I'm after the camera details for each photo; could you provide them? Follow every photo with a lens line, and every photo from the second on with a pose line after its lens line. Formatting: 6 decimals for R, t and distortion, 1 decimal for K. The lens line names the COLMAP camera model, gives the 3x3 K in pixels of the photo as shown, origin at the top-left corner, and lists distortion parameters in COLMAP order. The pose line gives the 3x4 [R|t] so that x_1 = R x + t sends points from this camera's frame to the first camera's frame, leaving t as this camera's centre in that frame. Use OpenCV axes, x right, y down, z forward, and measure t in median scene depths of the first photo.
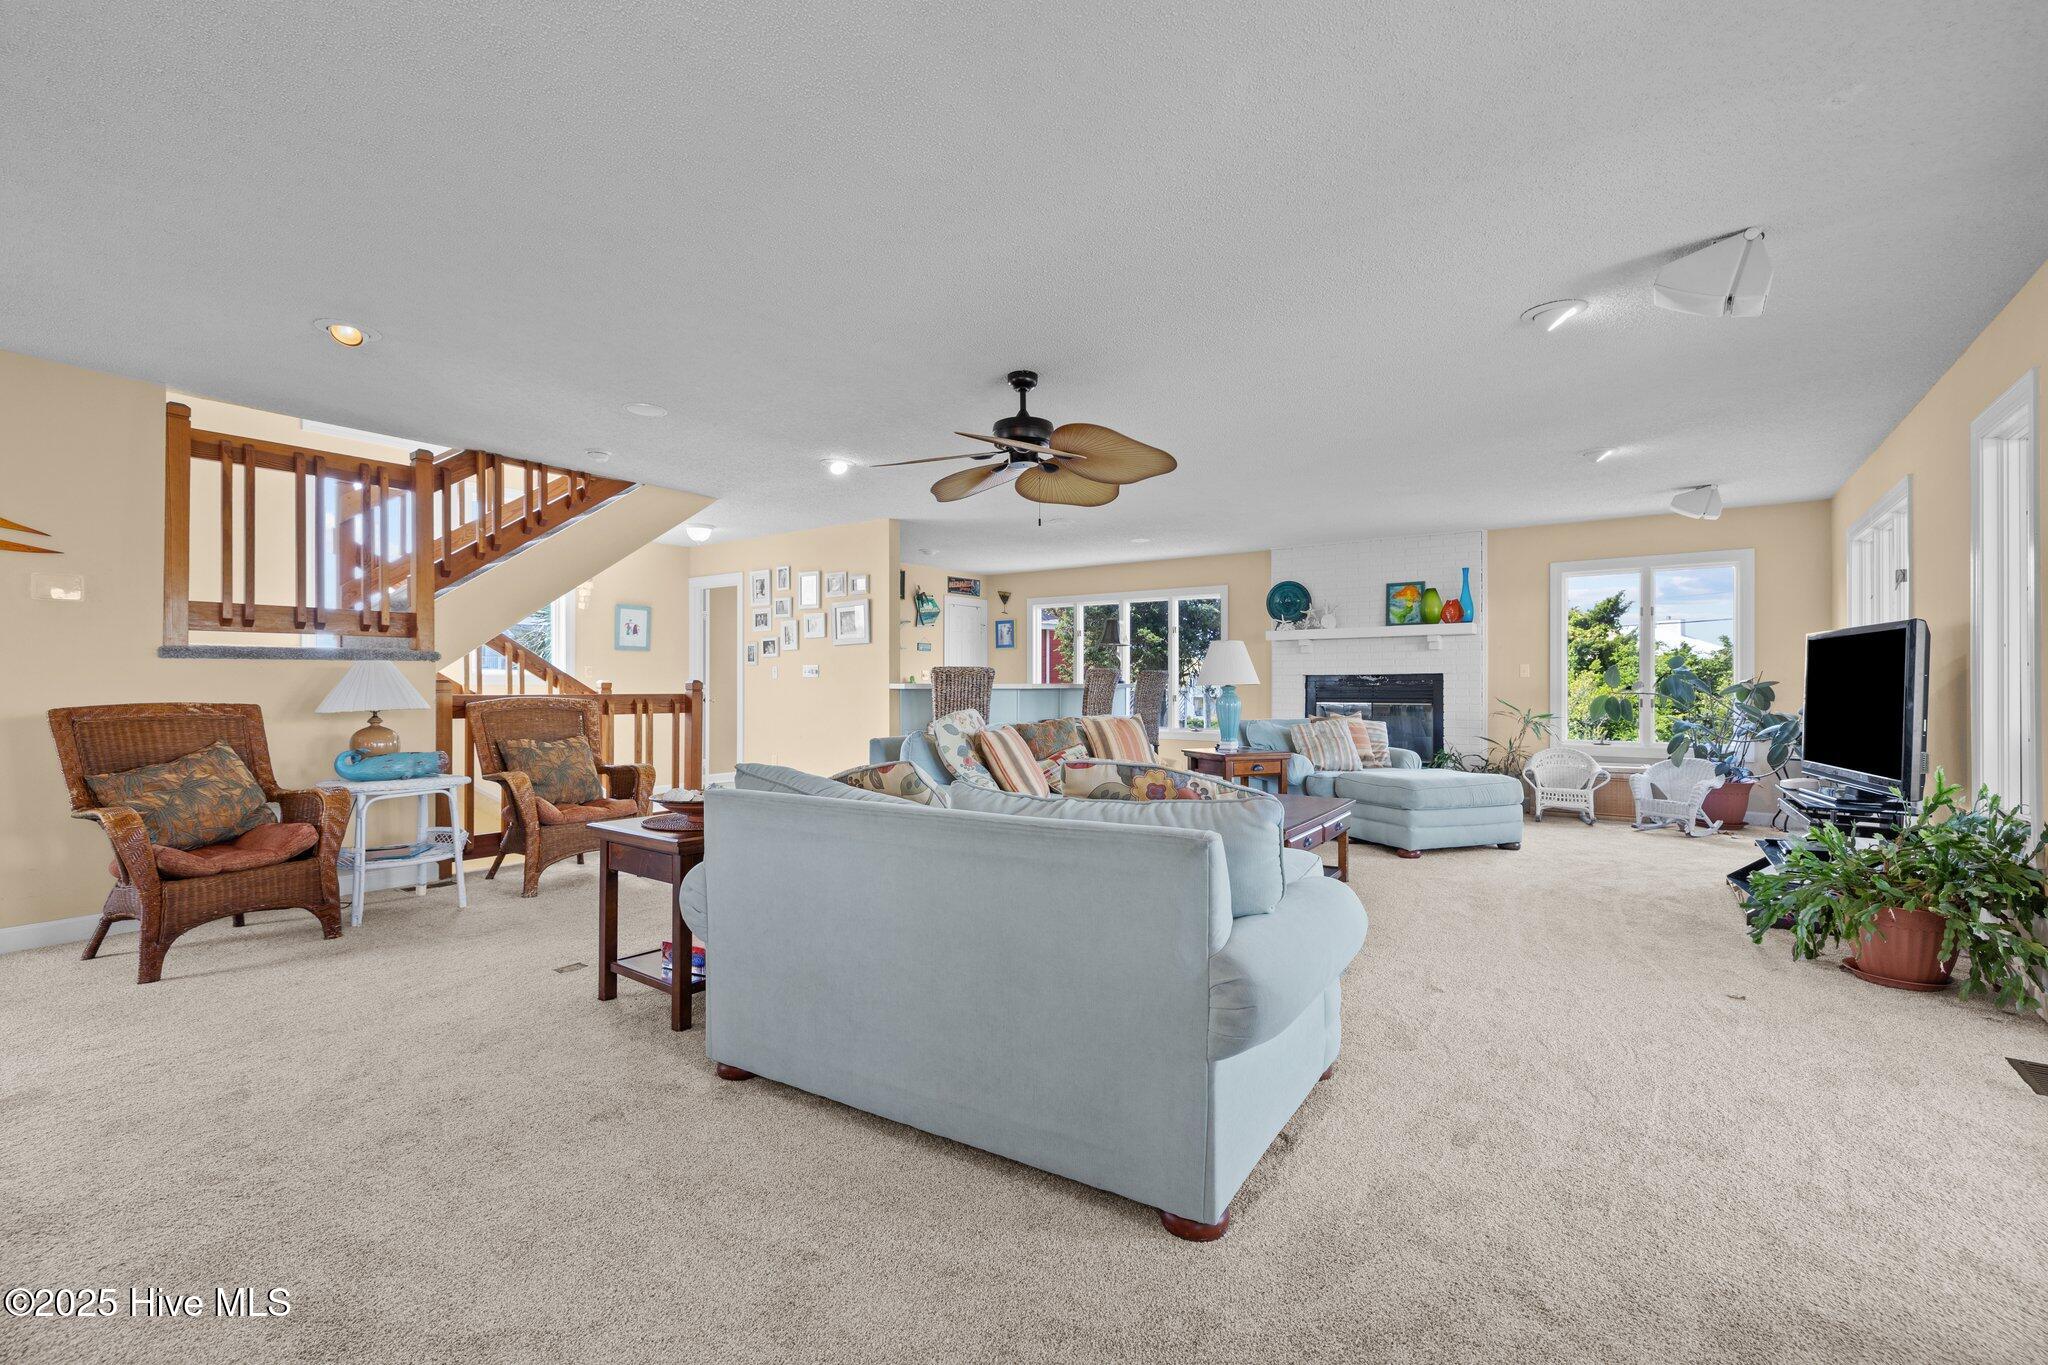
lens RADIAL K [[887.9, 0, 1026.3], [0, 887.9, 679.0], [0, 0, 1]] dist [0.006880, -0.002048]
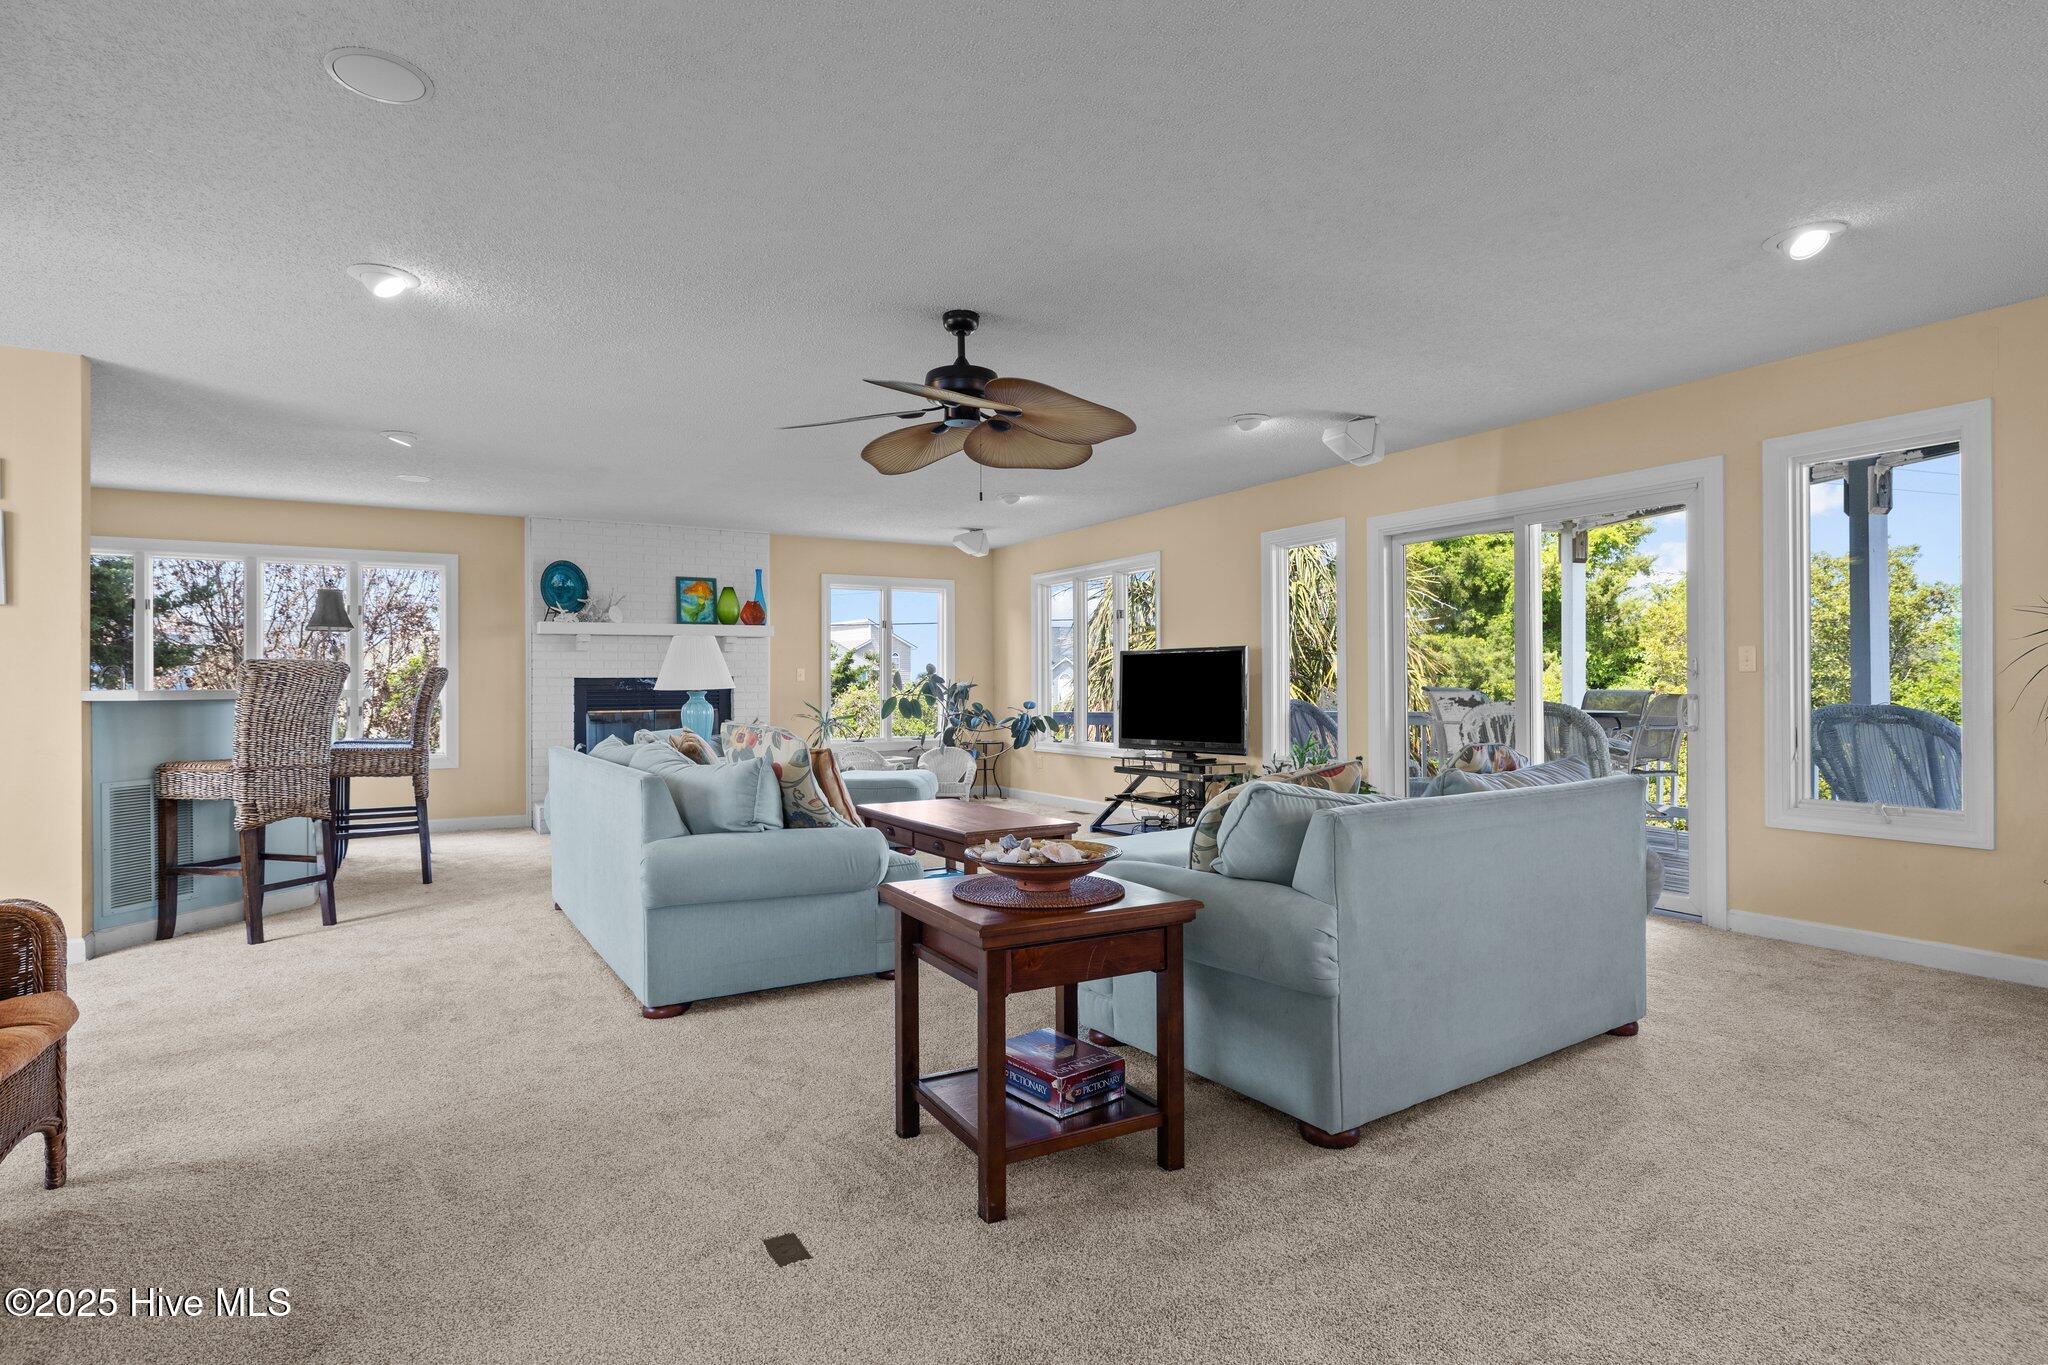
lens RADIAL K [[1021.7, 0, 1021.7], [0, 1021.7, 682.9], [0, 0, 1]] dist [-0.007825, 0.003788]
pose [[0.408918, -0.000210, 0.912571, -0.546995], [0.002059, 0.999998, -0.000692, 0.002643], [-0.912569, 0.002162, 0.408918, 0.354830]]
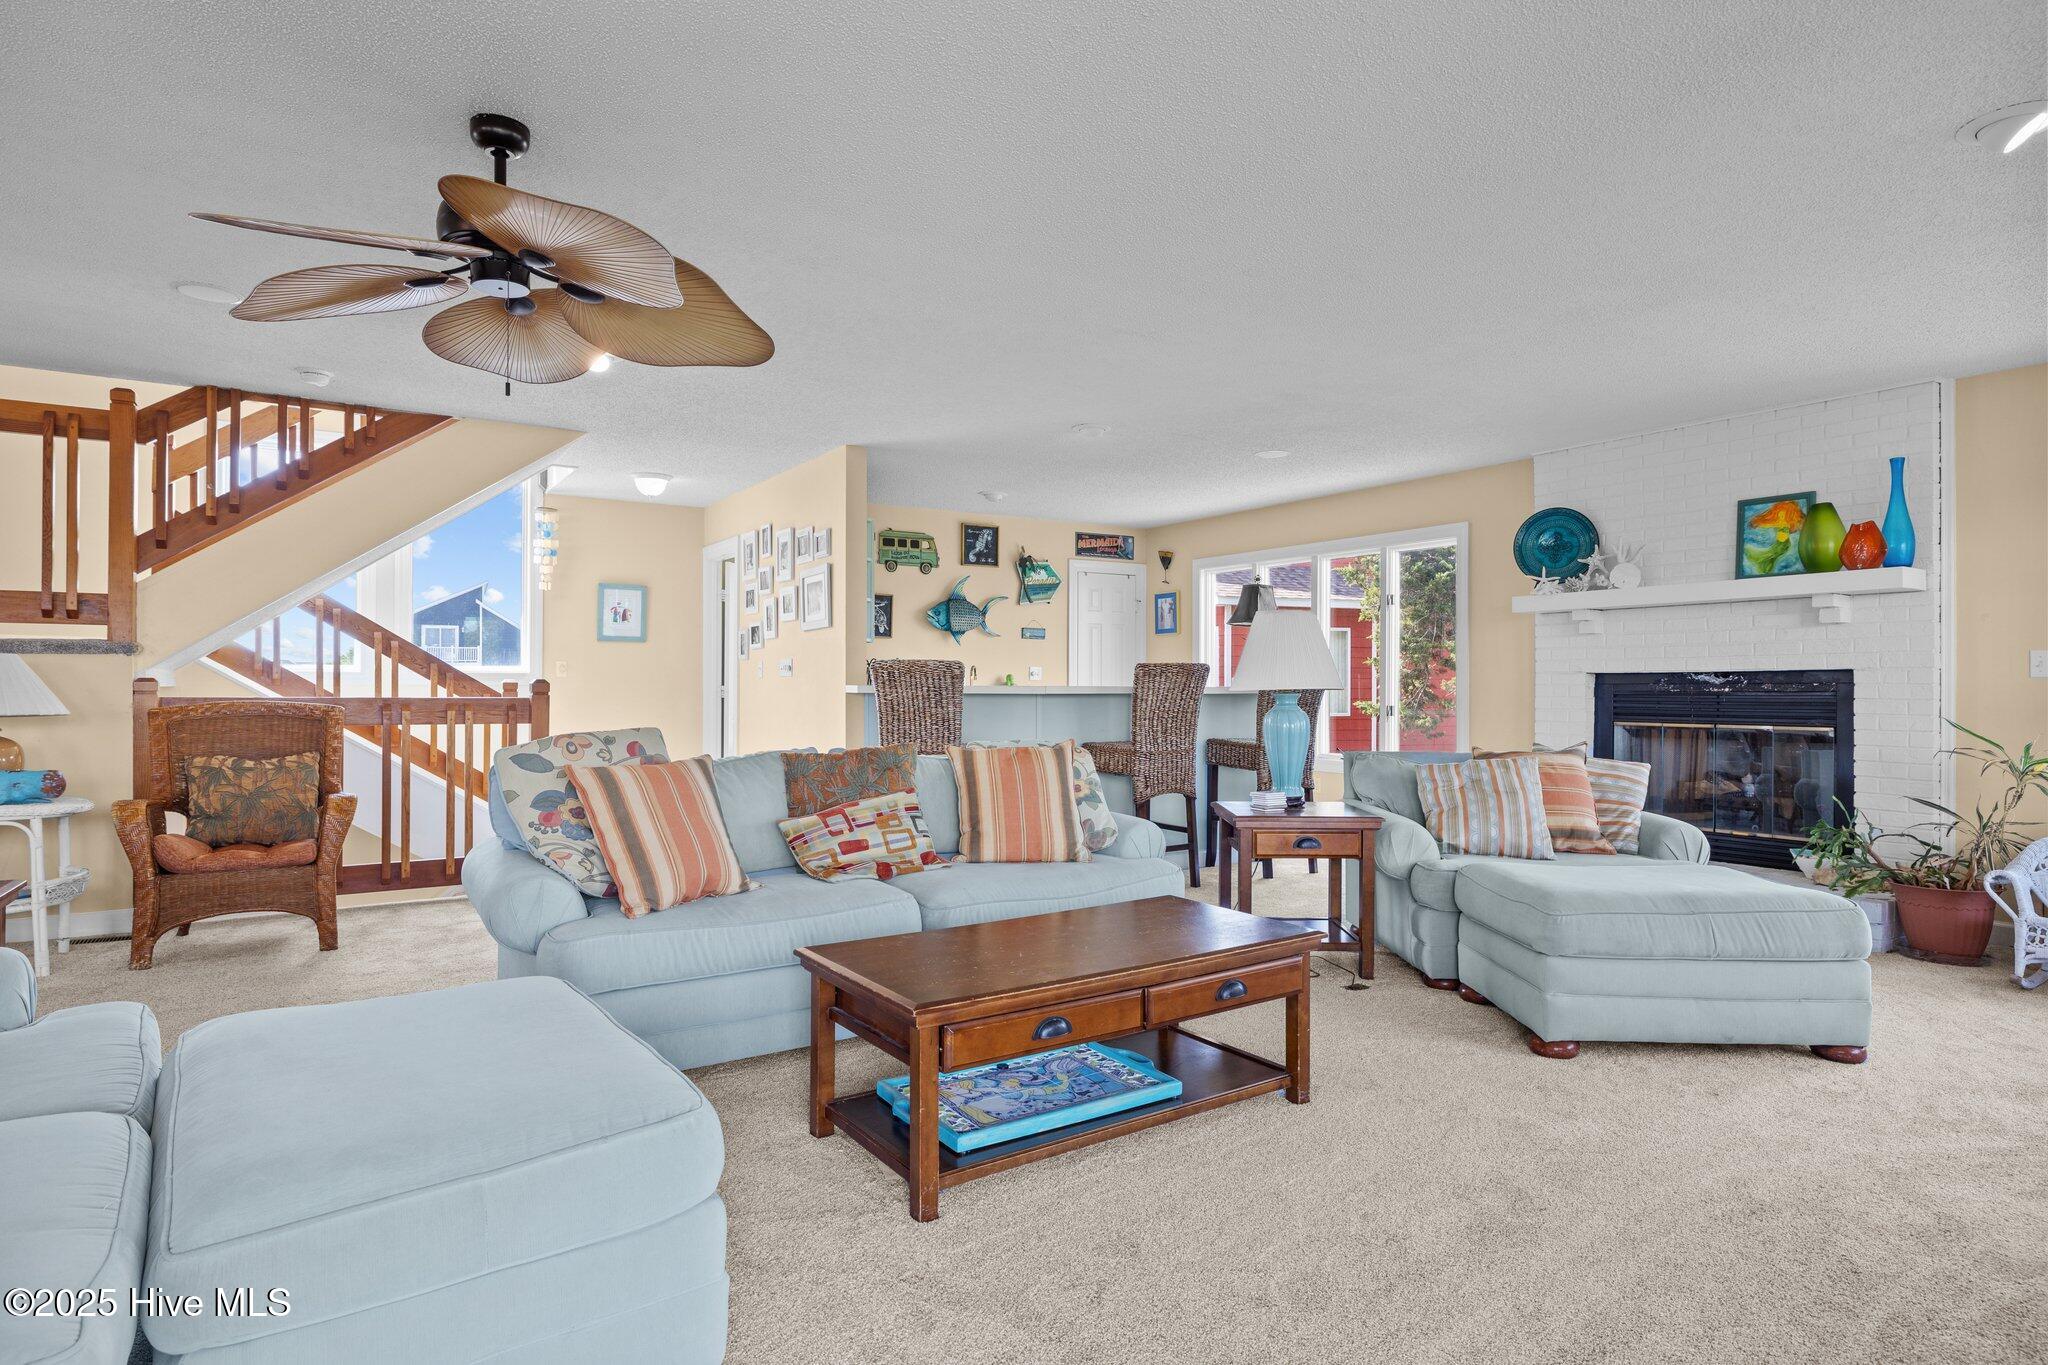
lens RADIAL K [[1109.2, 0, 1018.8], [0, 1109.2, 677.6], [0, 0, 1]] dist [0.001380, -0.000120]
pose [[0.926763, 0.001379, -0.375644, 0.353670], [-0.001831, 0.999998, -0.000846, -0.000250], [0.375642, 0.001472, 0.926764, 0.309339]]
